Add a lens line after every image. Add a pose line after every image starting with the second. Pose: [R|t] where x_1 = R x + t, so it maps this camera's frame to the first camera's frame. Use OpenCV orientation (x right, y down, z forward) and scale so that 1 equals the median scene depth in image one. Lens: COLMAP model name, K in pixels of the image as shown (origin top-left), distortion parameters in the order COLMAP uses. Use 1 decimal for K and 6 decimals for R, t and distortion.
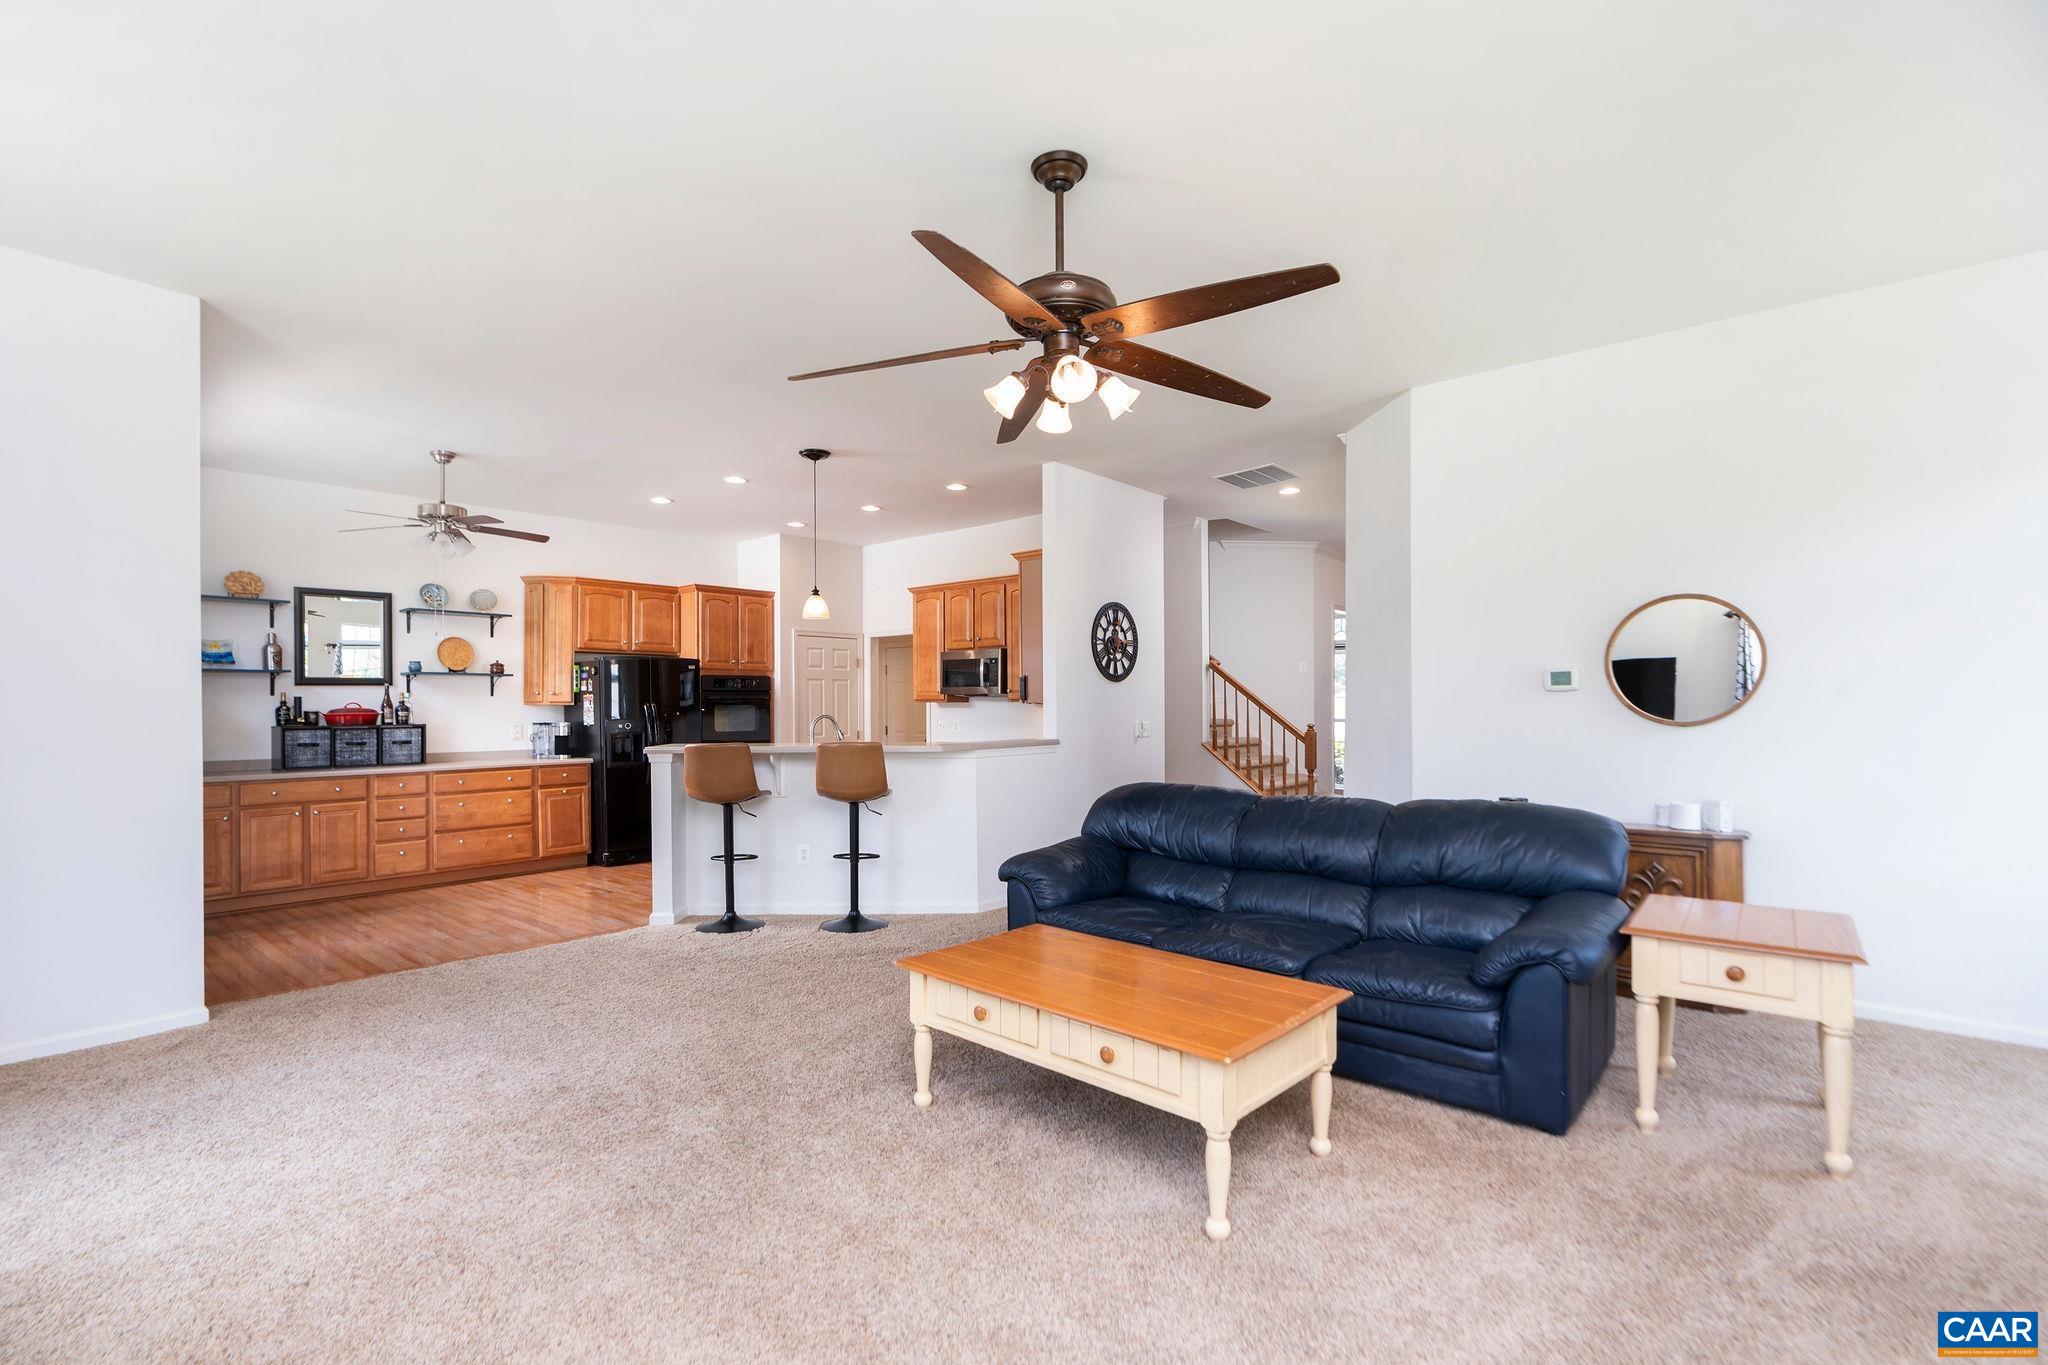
lens RADIAL K [[937.6, 0, 1019.0], [0, 937.6, 691.6], [0, 0, 1]] dist [-0.009624, 0.002429]
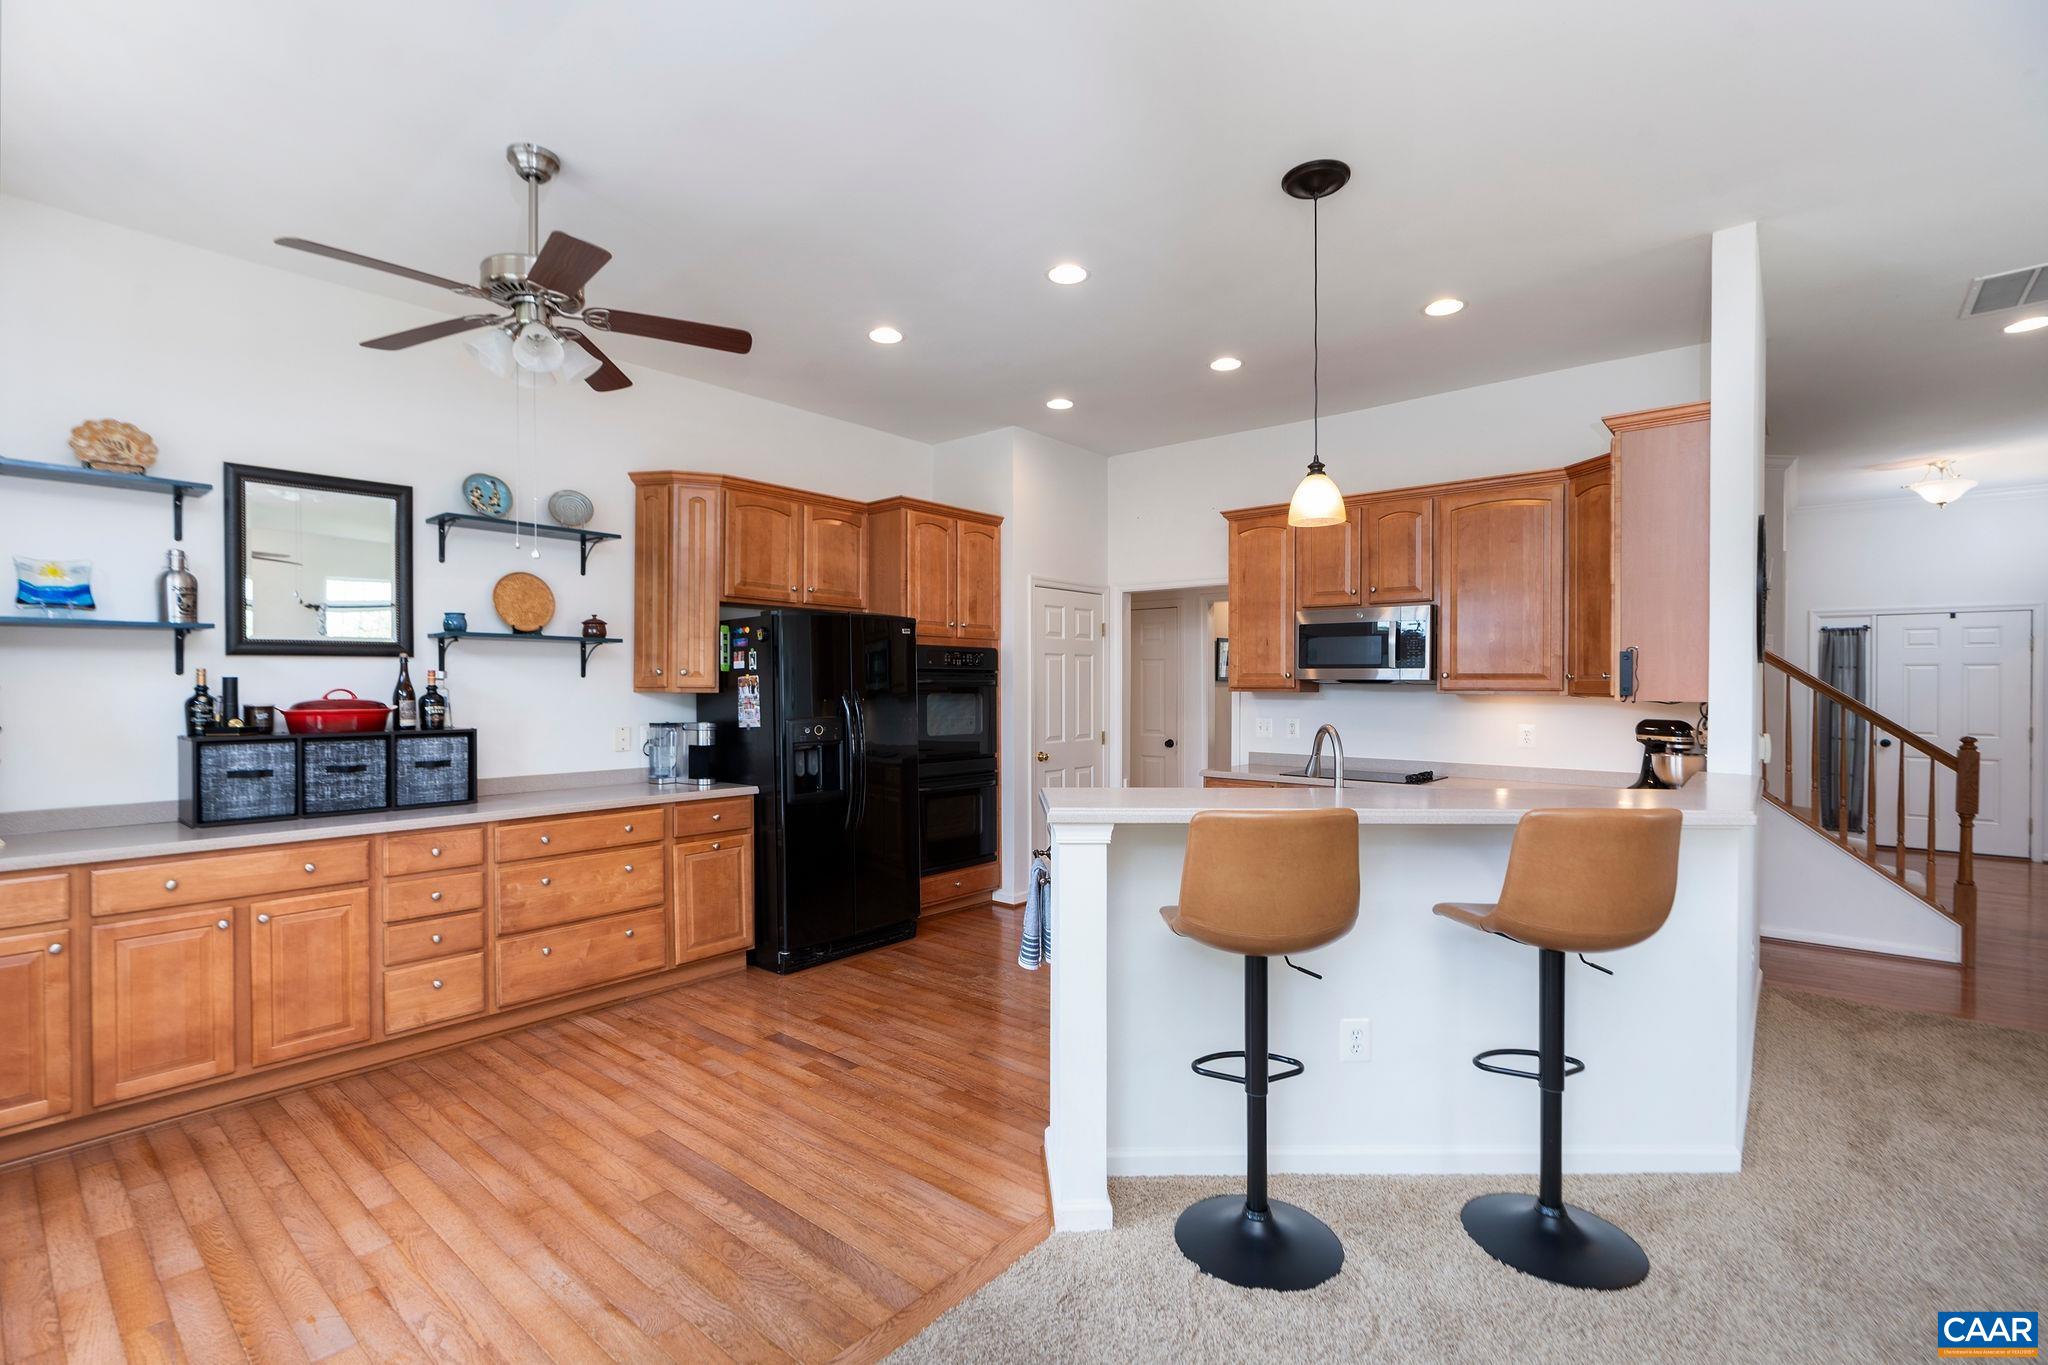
lens RADIAL K [[937.6, 0, 1021.4], [0, 937.6, 683.9], [0, 0, 1]] dist [-0.009624, 0.002429]
pose [[0.999890, 0.009756, 0.011153, -0.323959], [-0.009927, 0.999832, 0.015410, -0.002615], [-0.011001, -0.015519, 0.999819, 0.454008]]
